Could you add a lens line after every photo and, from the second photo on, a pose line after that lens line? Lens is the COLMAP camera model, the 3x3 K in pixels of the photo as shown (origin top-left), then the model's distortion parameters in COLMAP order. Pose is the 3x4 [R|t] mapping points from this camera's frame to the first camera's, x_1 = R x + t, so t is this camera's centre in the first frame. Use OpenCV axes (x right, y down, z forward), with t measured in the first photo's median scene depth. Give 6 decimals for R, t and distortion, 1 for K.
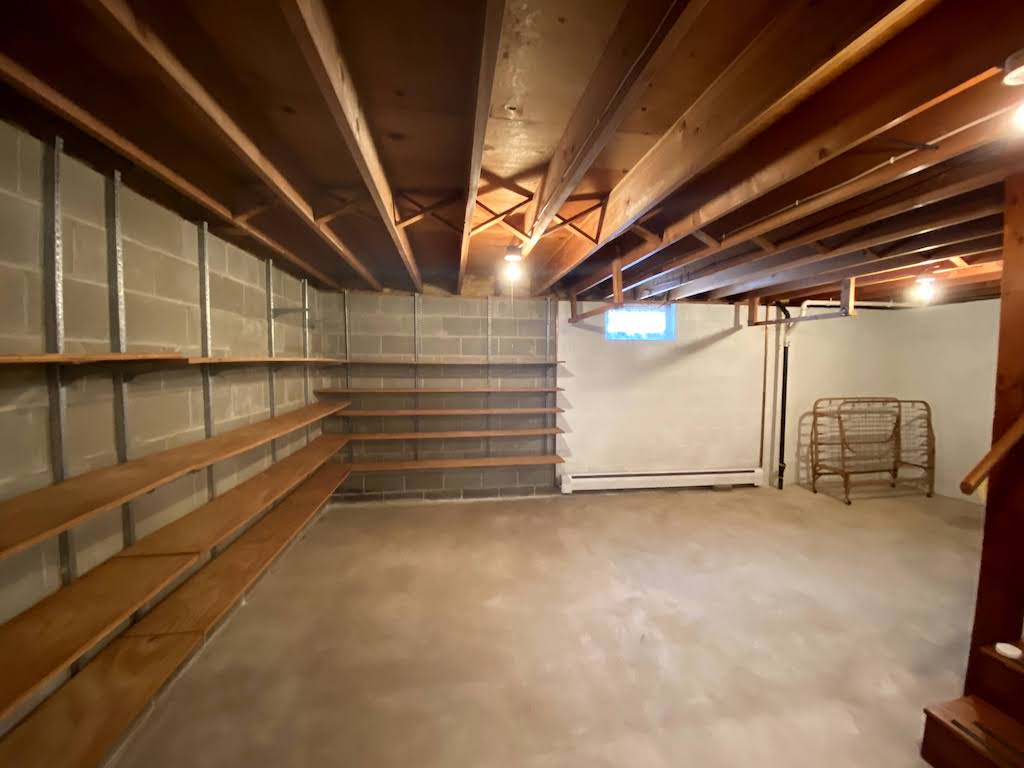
lens RADIAL K [[408.2, 0, 512.0], [0, 408.2, 384.0], [0, 0, 1]] dist [0.013985, -0.017205]
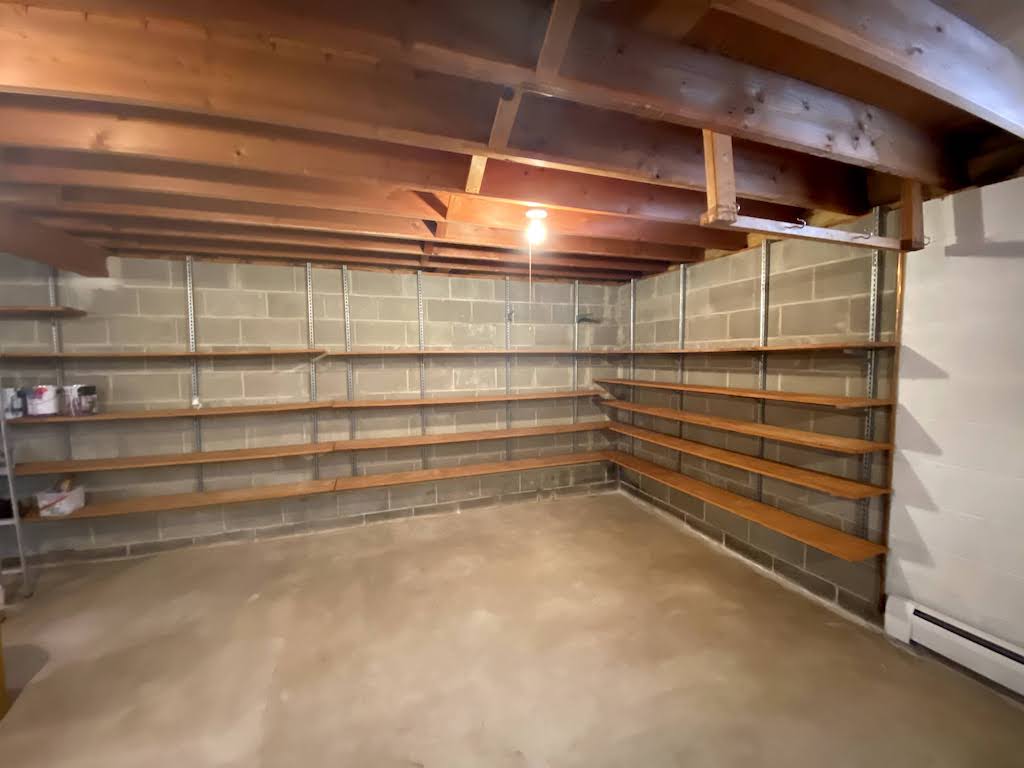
lens RADIAL K [[408.2, 0, 512.0], [0, 408.2, 384.0], [0, 0, 1]] dist [0.013985, -0.017205]
pose [[0.178942, 0.058461, -0.982121, 0.490491], [-0.040715, 0.997818, 0.051977, -0.016313], [0.983017, 0.030686, 0.180932, 0.518084]]
